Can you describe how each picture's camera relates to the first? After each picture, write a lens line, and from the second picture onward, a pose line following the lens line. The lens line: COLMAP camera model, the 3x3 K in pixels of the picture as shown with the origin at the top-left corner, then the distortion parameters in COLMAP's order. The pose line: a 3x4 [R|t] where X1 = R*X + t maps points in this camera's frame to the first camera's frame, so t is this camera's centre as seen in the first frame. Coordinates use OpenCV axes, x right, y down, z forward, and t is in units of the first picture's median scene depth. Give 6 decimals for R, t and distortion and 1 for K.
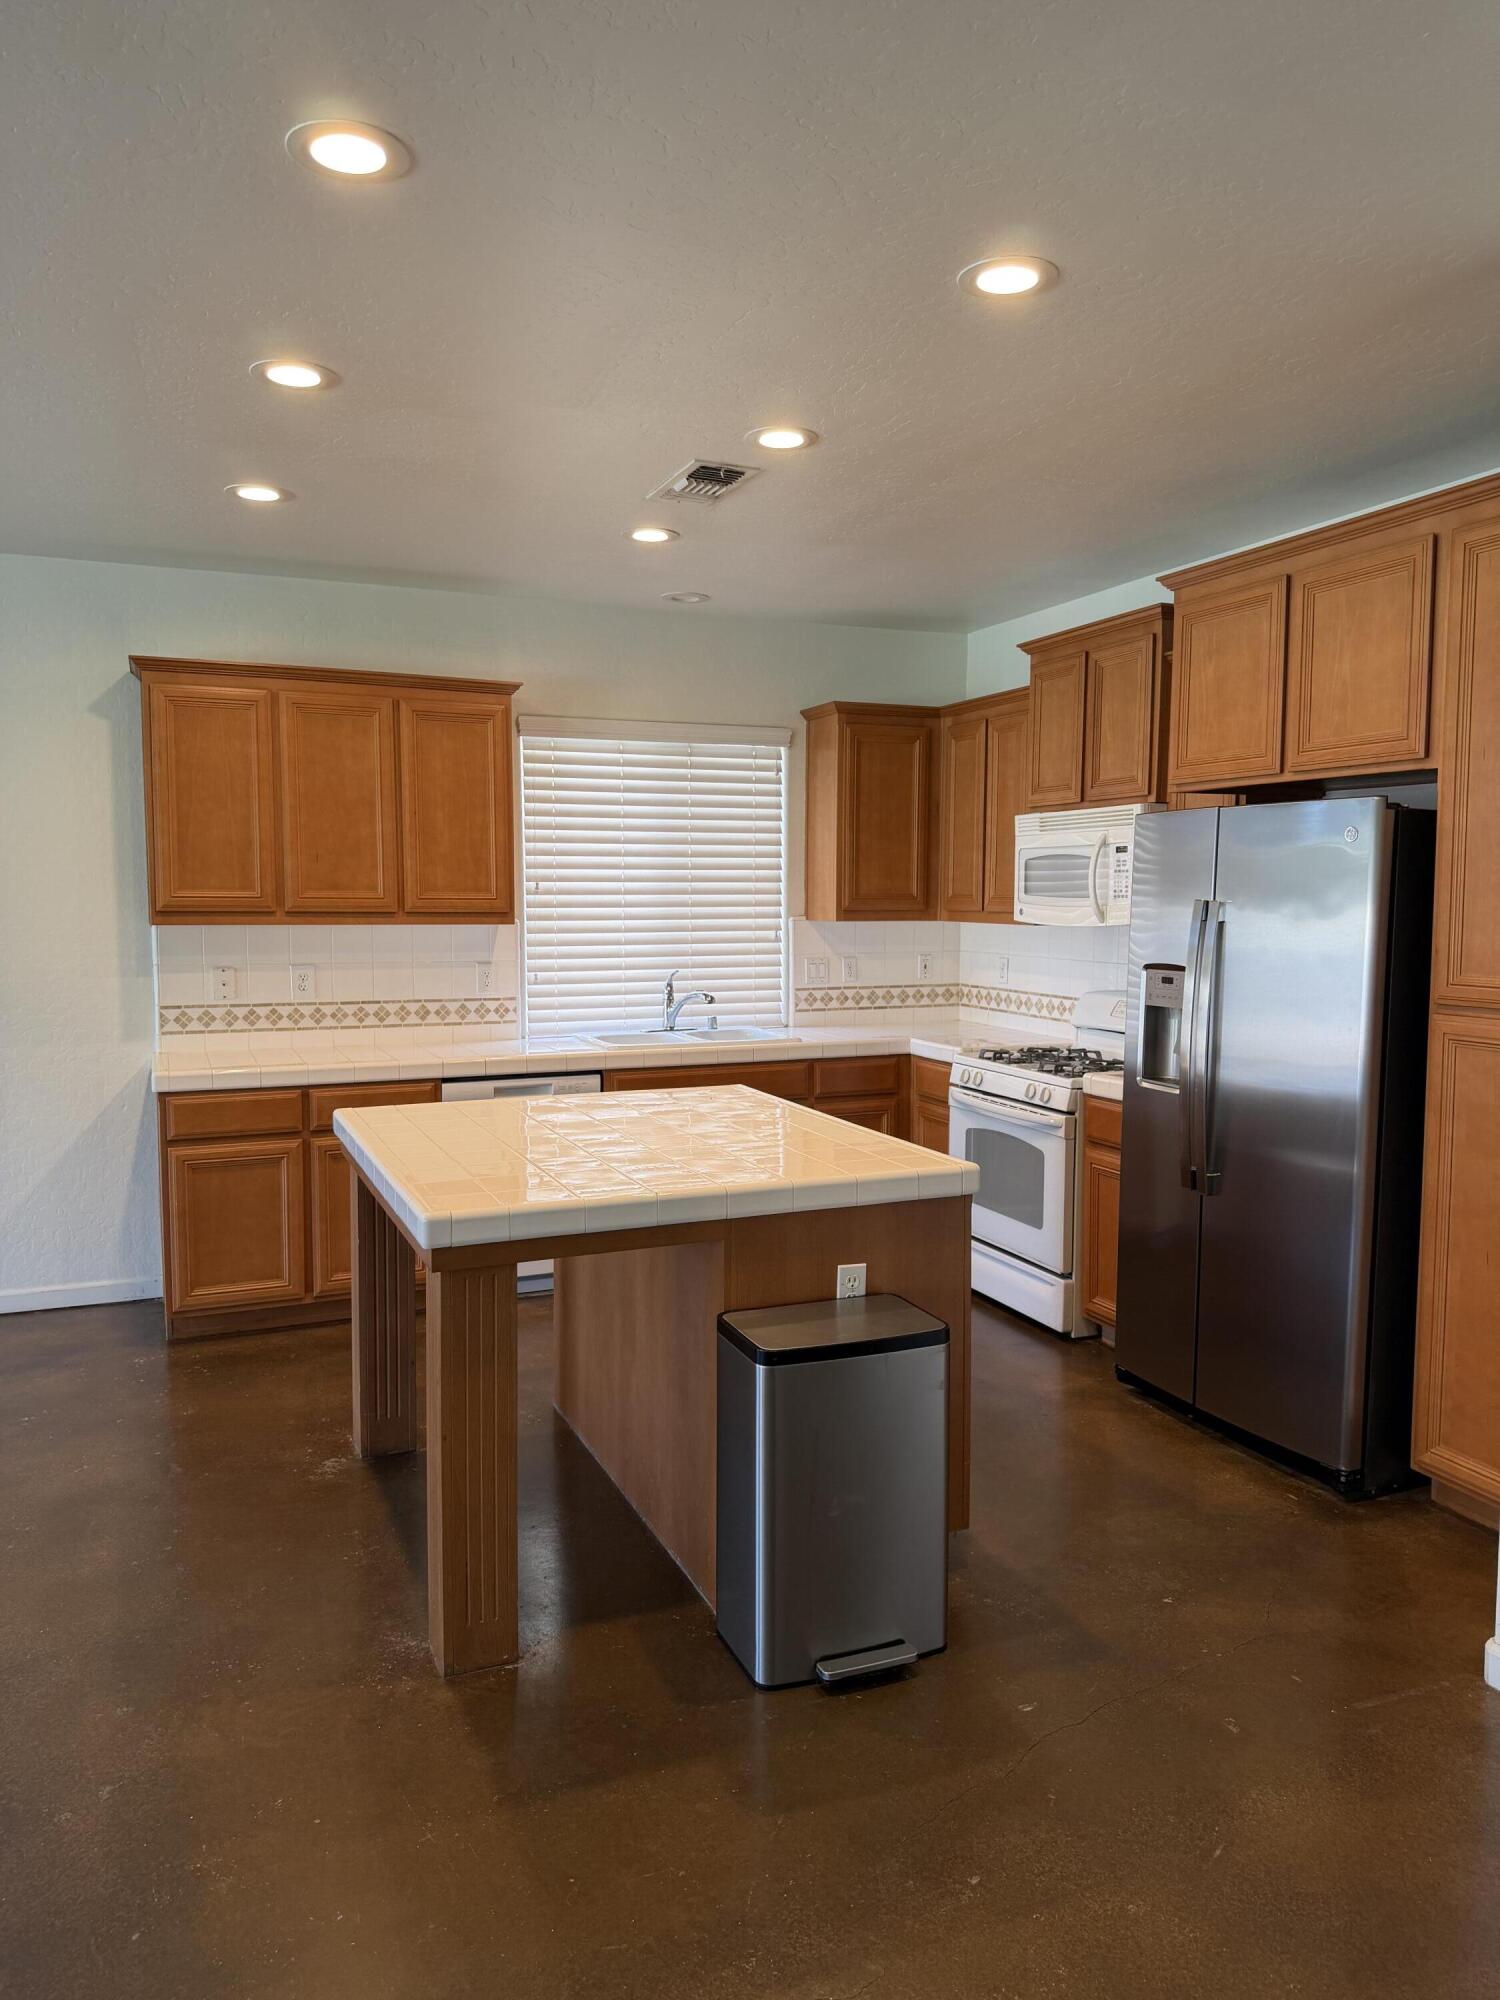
lens RADIAL K [[1401.2, 0, 752.8], [0, 1401.2, 1002.8], [0, 0, 1]] dist [0.076459, 0.000435]
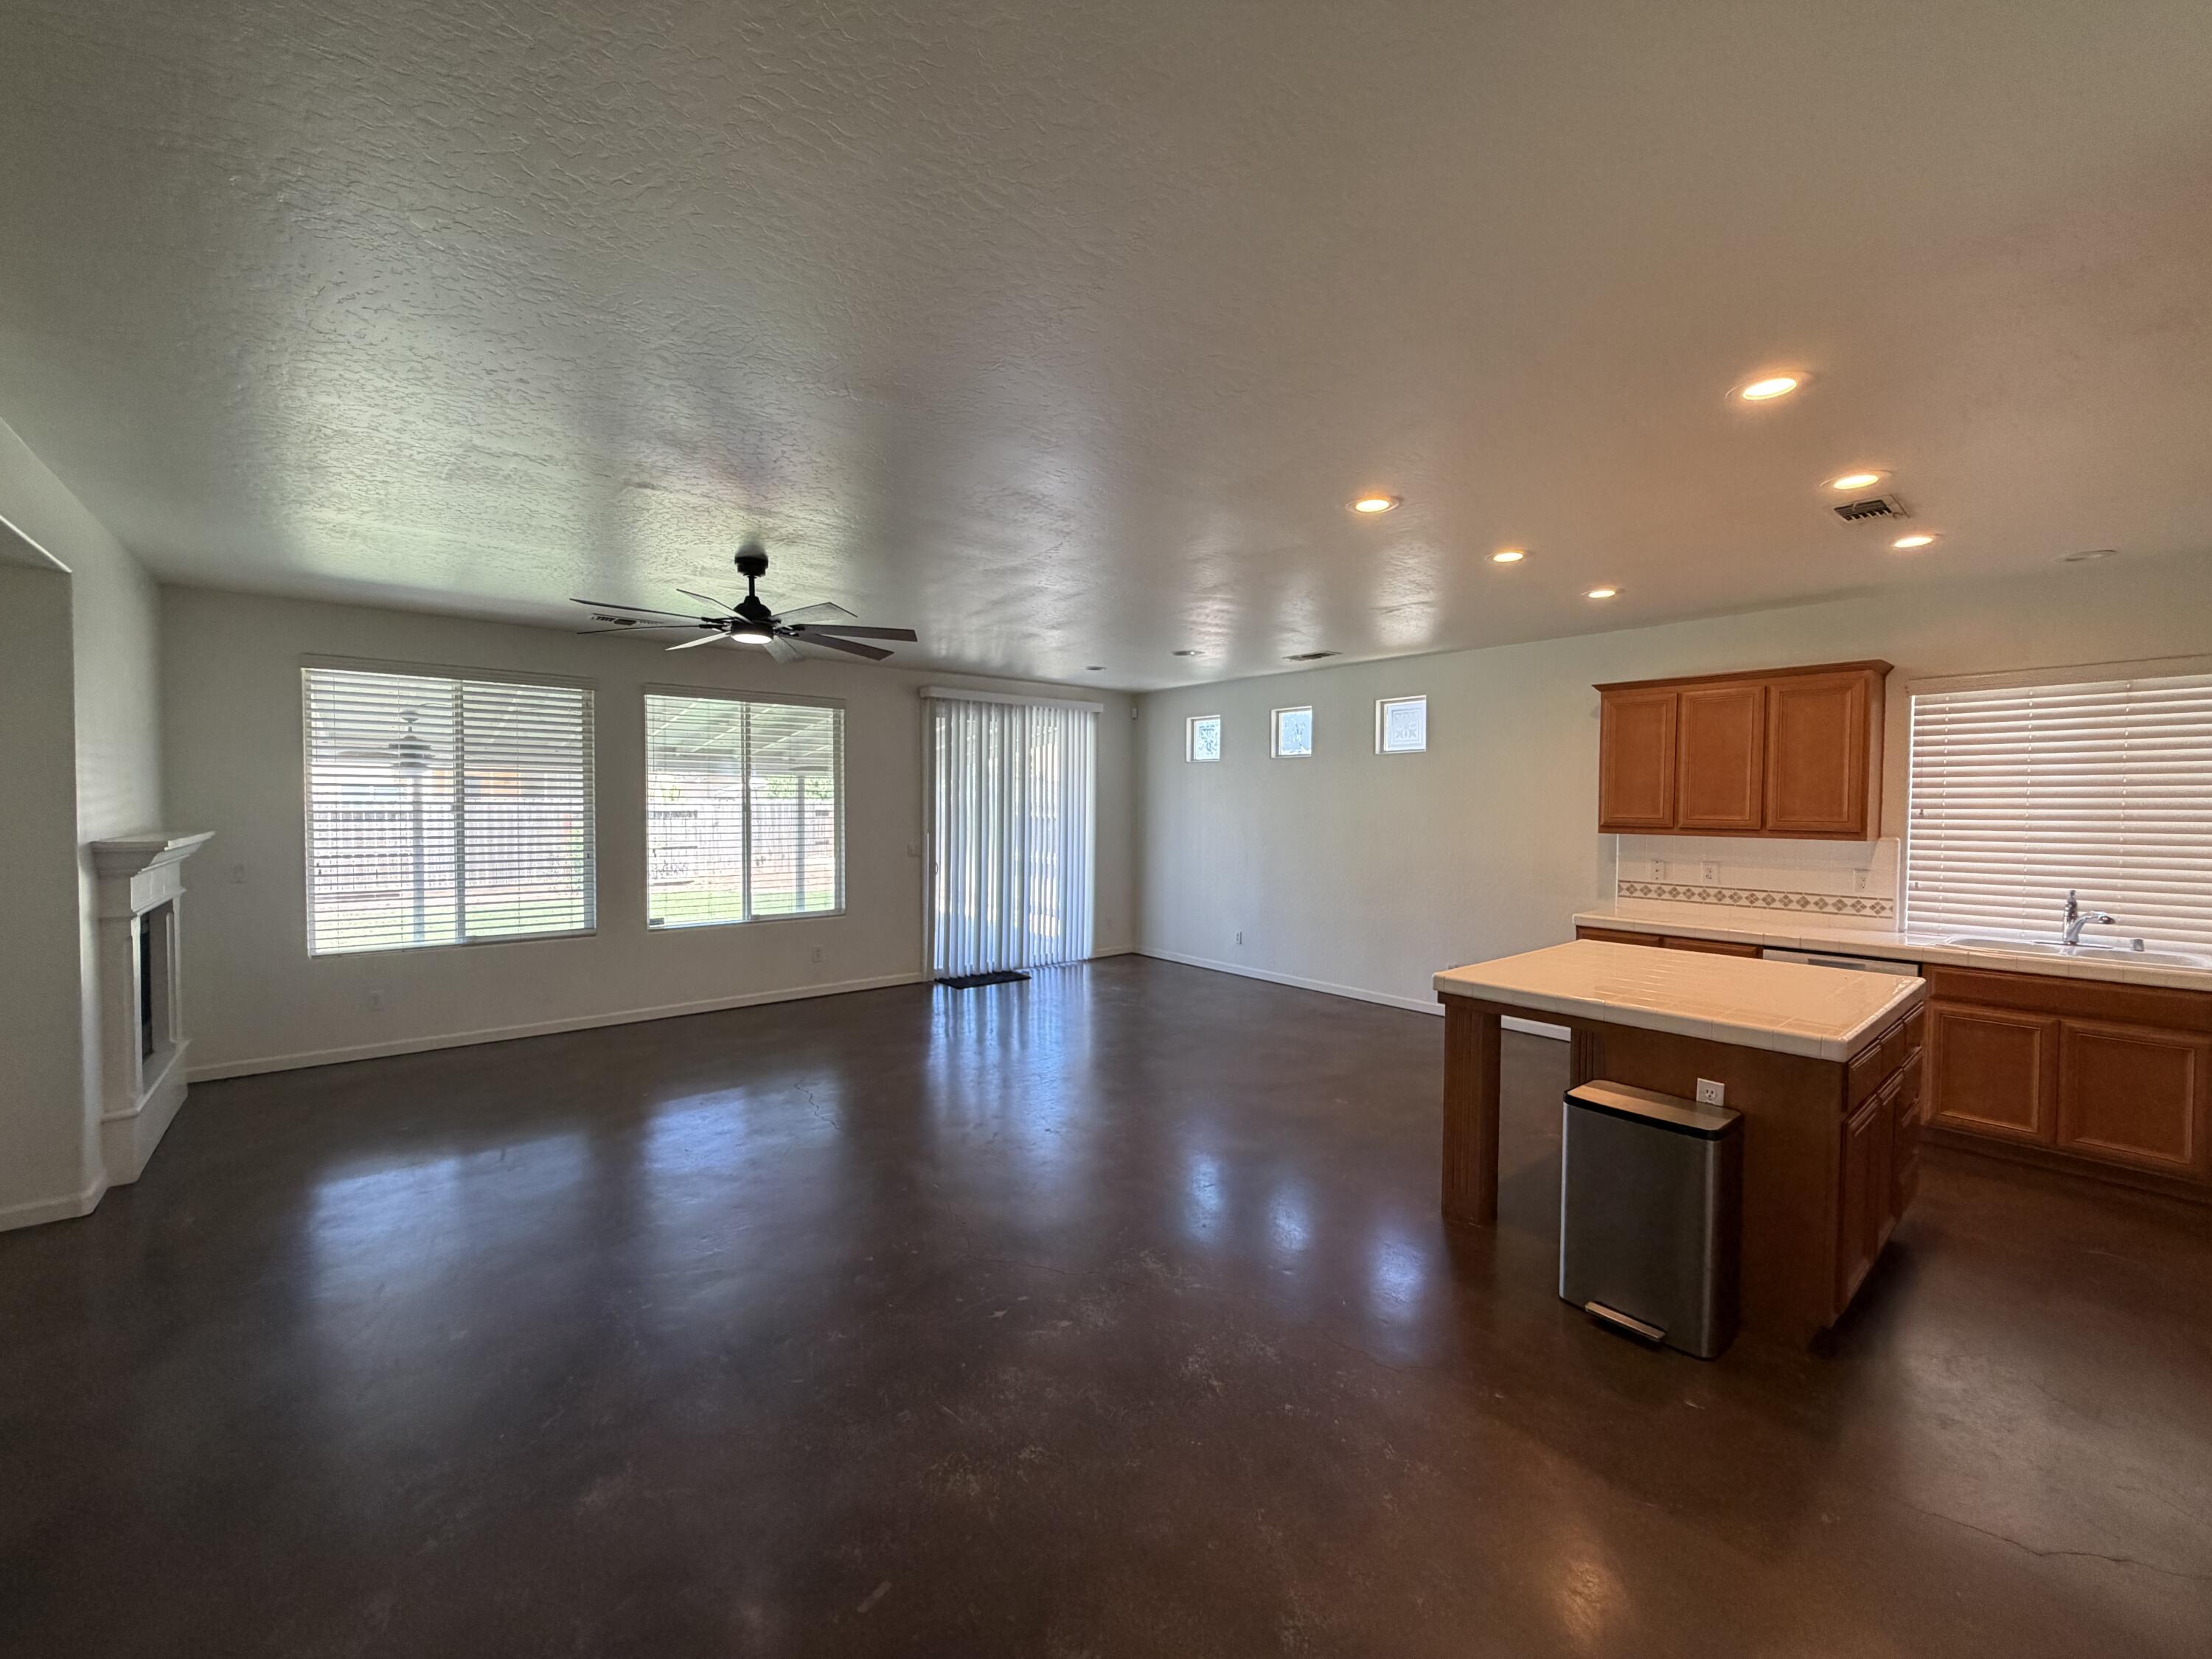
lens RADIAL K [[888.6, 0, 1107.1], [0, 888.6, 832.5], [0, 0, 1]] dist [-0.000584, -0.000019]
pose [[0.288810, 0.029417, -0.956935, 0.420823], [-0.083172, 0.996520, 0.005532, -0.009523], [0.953767, 0.077993, 0.290251, 0.082041]]
